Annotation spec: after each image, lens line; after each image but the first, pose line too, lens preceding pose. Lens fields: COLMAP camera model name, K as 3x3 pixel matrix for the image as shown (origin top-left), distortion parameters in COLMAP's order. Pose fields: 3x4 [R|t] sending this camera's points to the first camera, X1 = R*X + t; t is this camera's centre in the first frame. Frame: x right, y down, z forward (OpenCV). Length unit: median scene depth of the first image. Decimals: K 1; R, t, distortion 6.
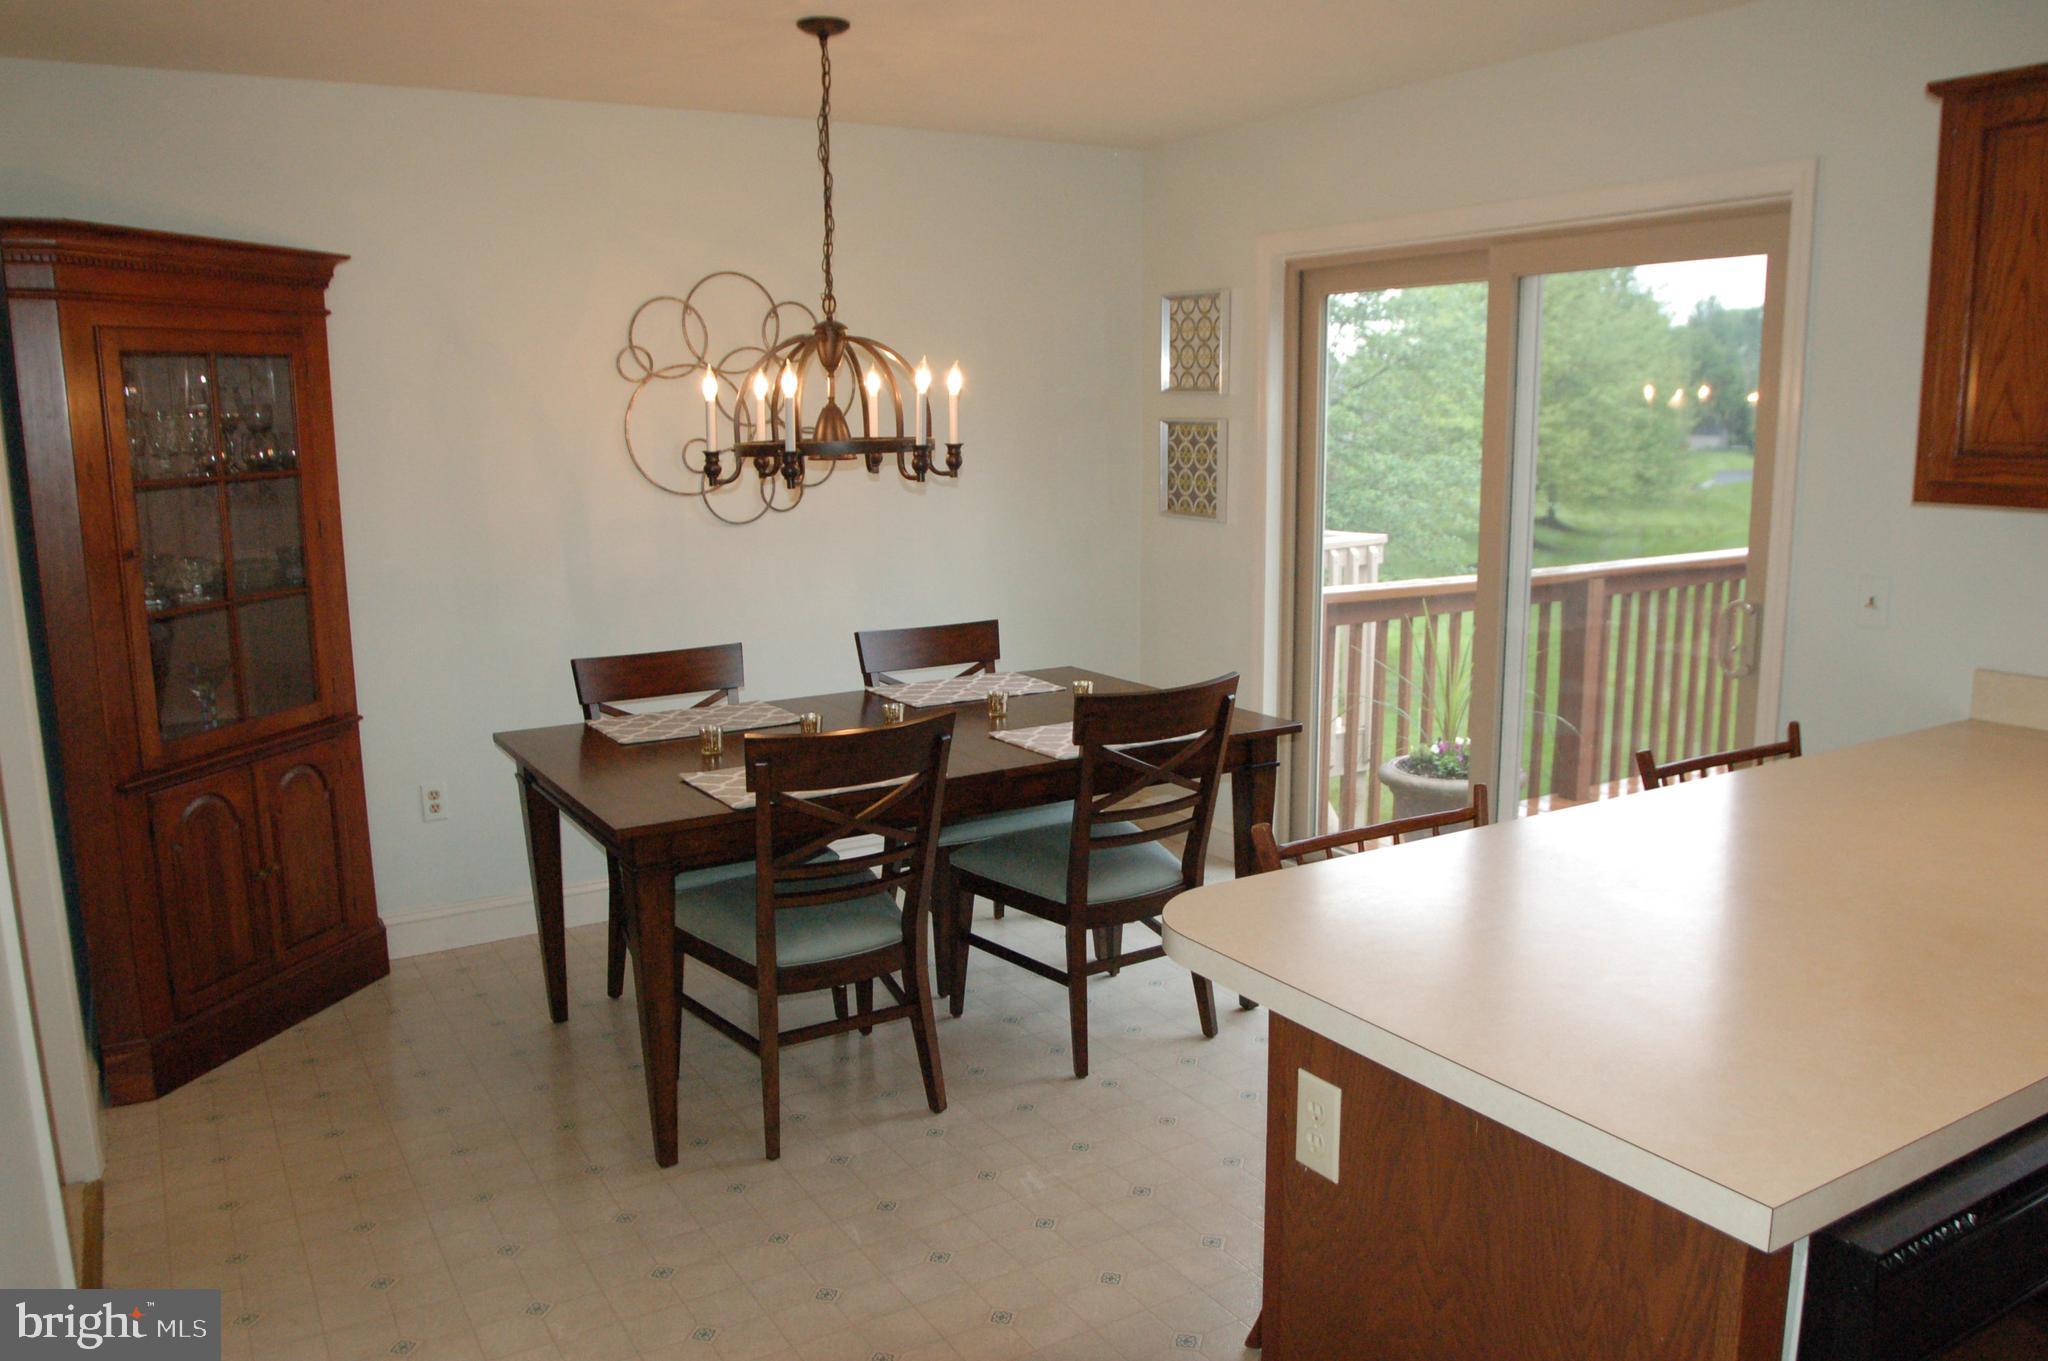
lens RADIAL K [[1530.0, 0, 1020.7], [0, 1530.0, 726.6], [0, 0, 1]] dist [-0.180431, 0.196519]
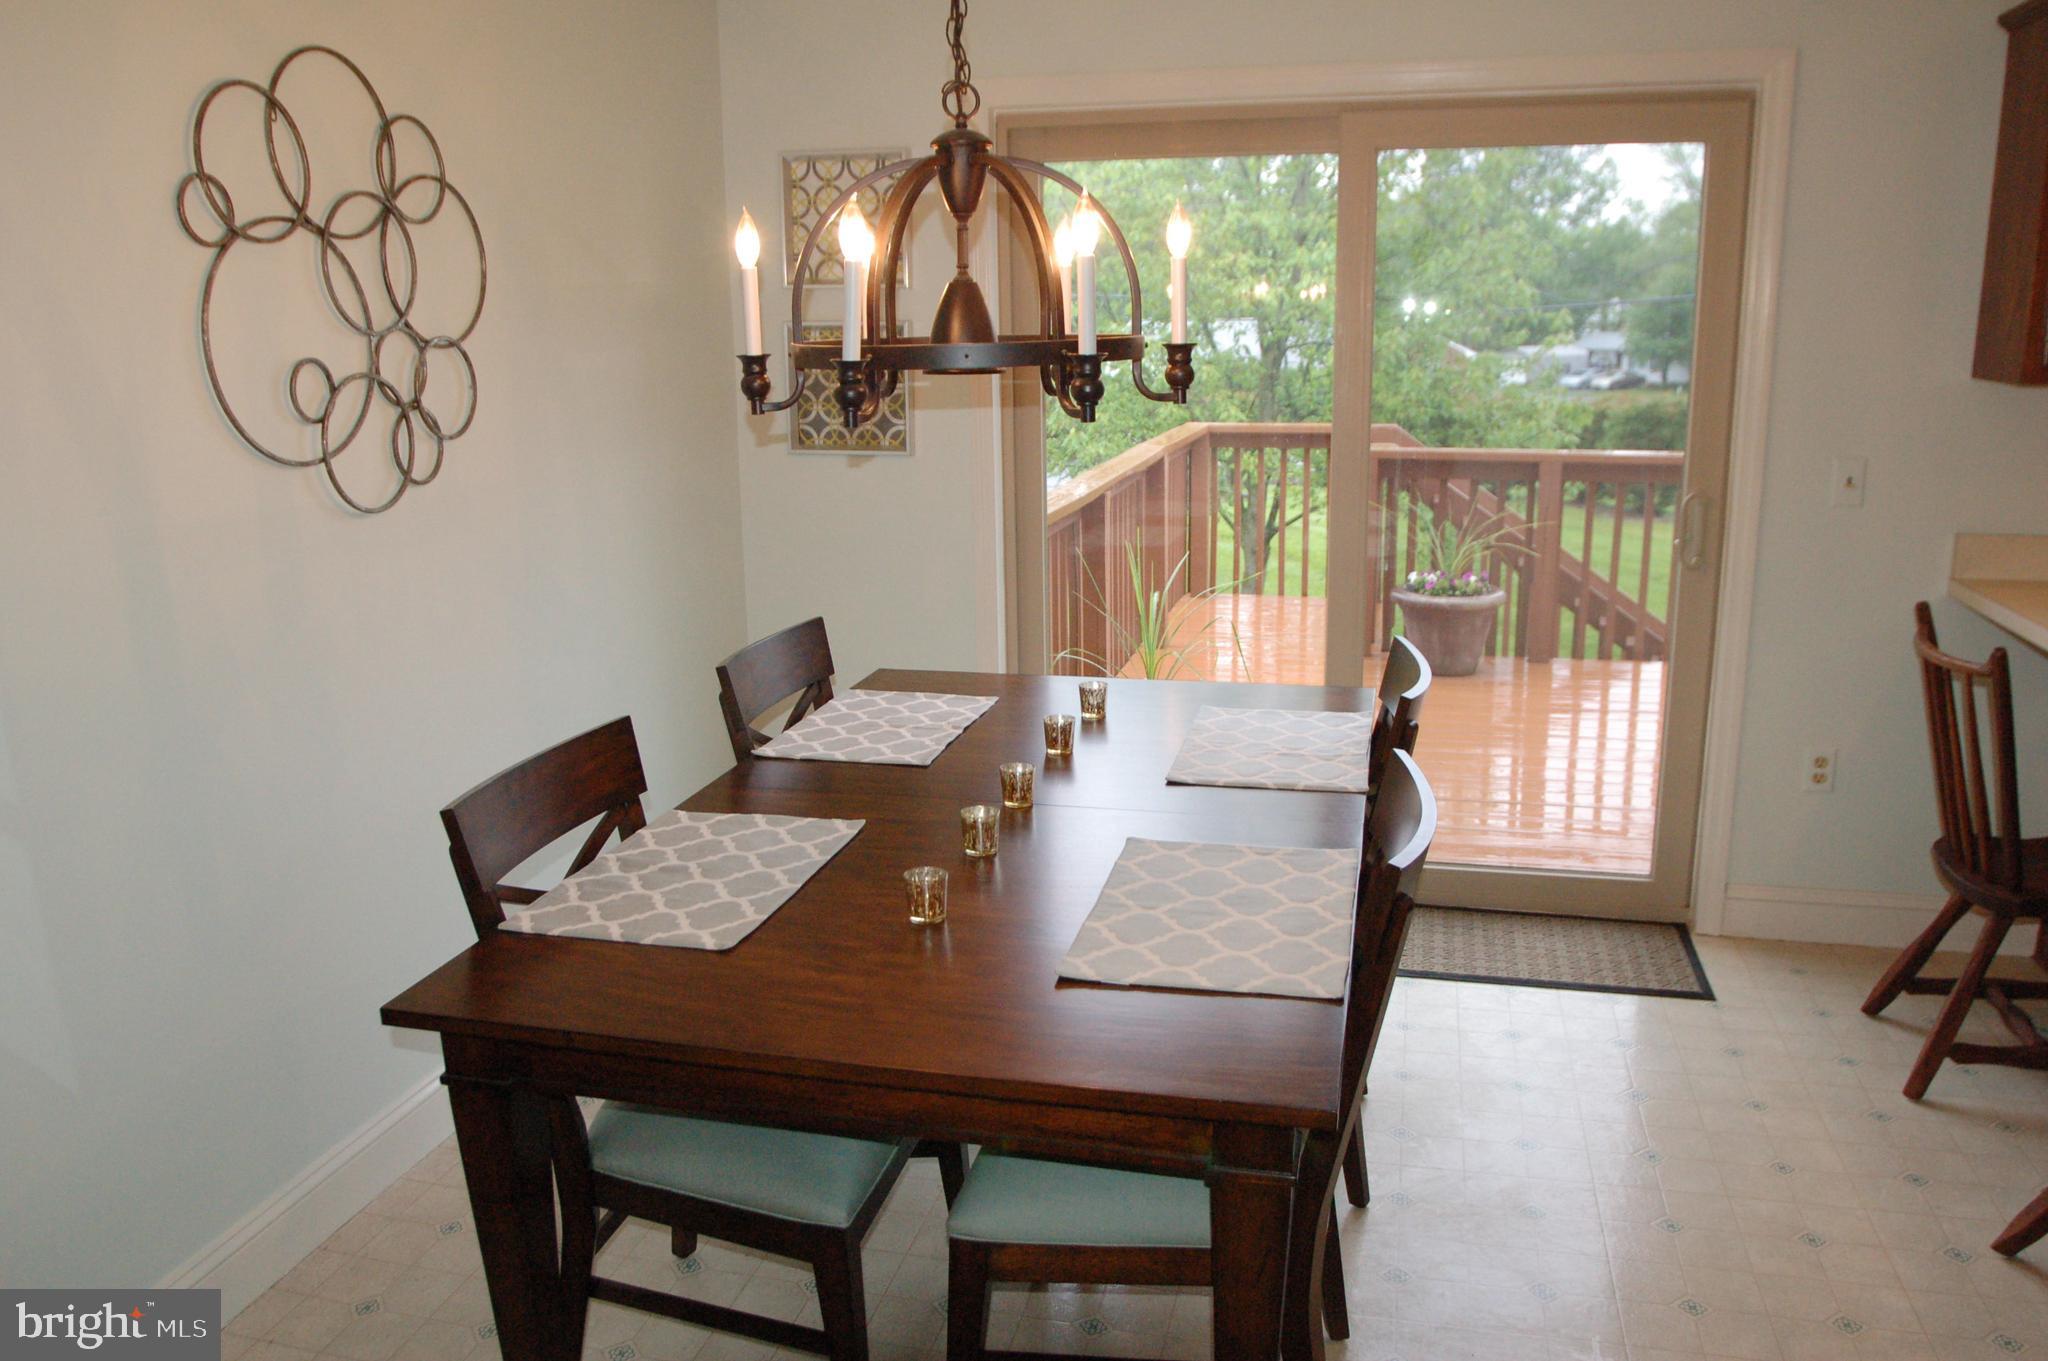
lens RADIAL K [[1530.0, 0, 1020.7], [0, 1530.0, 726.6], [0, 0, 1]] dist [-0.180431, 0.196519]
pose [[0.703718, -0.184865, 0.686008, -0.526313], [0.151783, 0.982382, 0.109030, -0.101328], [-0.694077, 0.027398, 0.719379, 0.561432]]
